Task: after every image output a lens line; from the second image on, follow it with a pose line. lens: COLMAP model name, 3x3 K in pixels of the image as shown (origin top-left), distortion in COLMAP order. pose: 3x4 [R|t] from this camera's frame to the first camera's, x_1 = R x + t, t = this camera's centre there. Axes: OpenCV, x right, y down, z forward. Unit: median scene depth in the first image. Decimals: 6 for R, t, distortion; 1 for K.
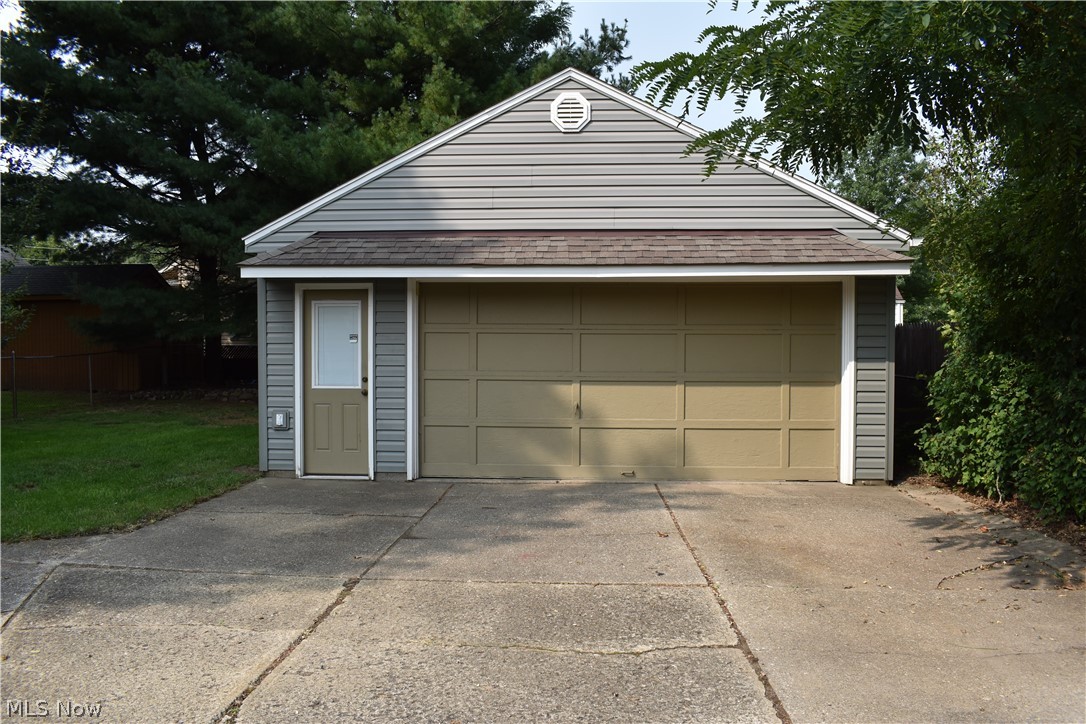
lens RADIAL K [[844.2, 0, 543.2], [0, 844.2, 360.7], [0, 0, 1]] dist [-0.070009, -0.000452]
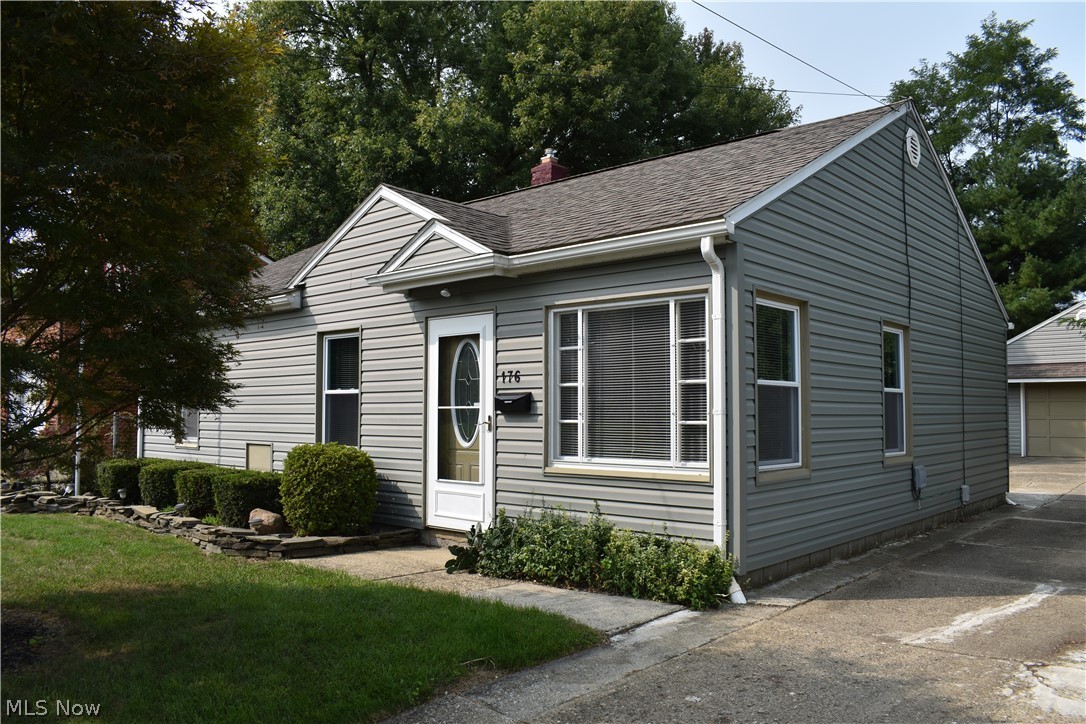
lens RADIAL K [[844.2, 0, 542.0], [0, 844.2, 364.0], [0, 0, 1]] dist [-0.070009, -0.000452]
pose [[0.785905, -0.036718, -0.617256, 0.256609], [-0.009877, 0.997363, -0.071904, 0.049573], [0.618268, 0.062606, 0.783470, -1.938477]]
